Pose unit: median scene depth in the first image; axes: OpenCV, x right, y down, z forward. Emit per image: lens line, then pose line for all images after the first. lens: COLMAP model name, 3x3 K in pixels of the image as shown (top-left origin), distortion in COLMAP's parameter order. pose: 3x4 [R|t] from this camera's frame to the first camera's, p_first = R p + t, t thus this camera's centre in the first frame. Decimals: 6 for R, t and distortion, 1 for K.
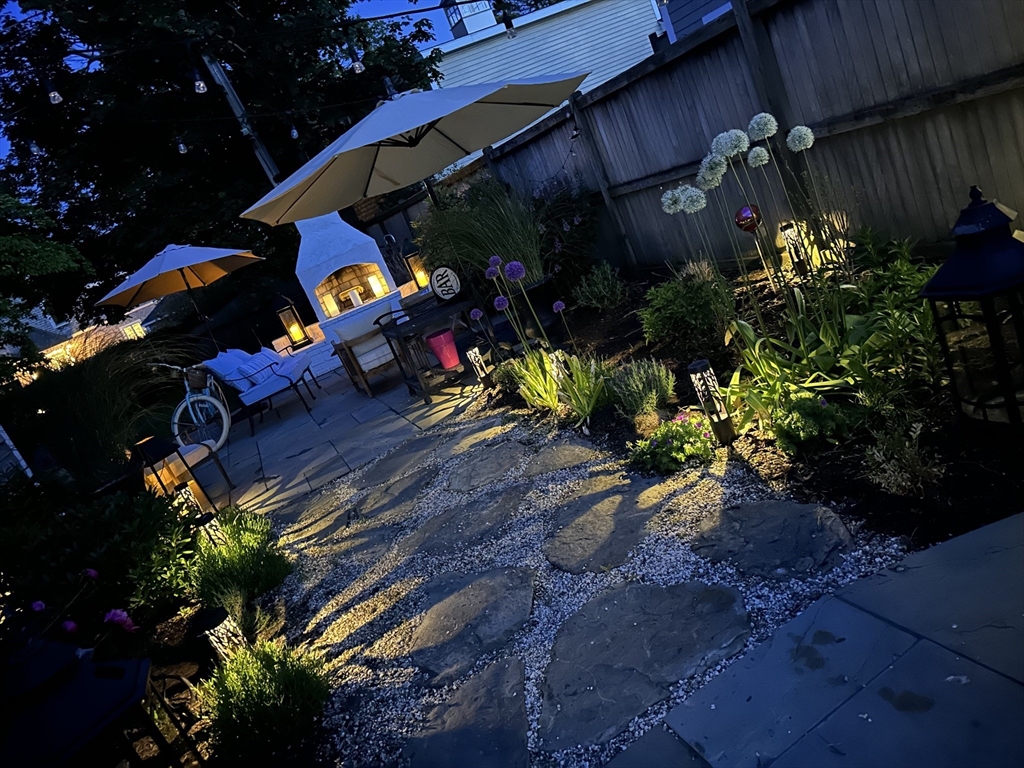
lens RADIAL K [[698.8, 0, 512.0], [0, 698.8, 384.0], [0, 0, 1]] dist [0.145889, -0.294688]
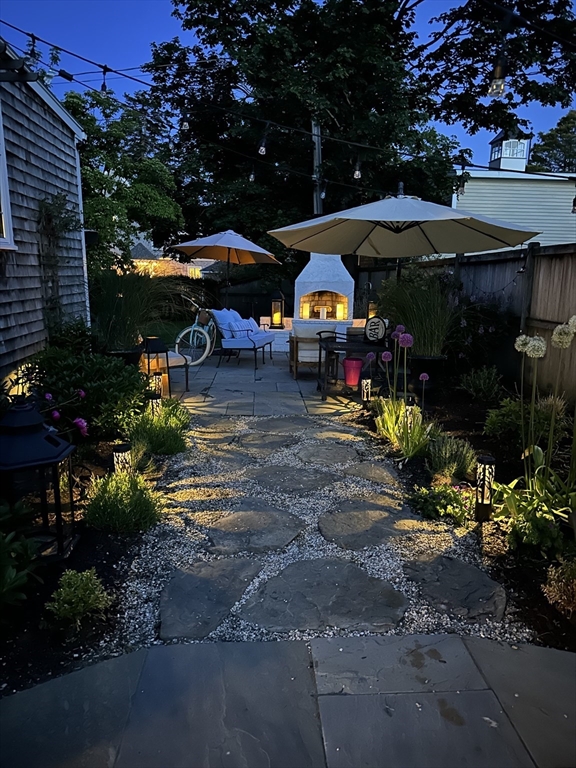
lens RADIAL K [[524.1, 0, 288.0], [0, 524.1, 384.0], [0, 0, 1]] dist [0.145889, -0.294688]
pose [[0.858499, 0.450576, -0.244870, 0.103347], [-0.454845, 0.889570, 0.042205, -0.021307], [0.236846, 0.075145, 0.968637, -0.080302]]
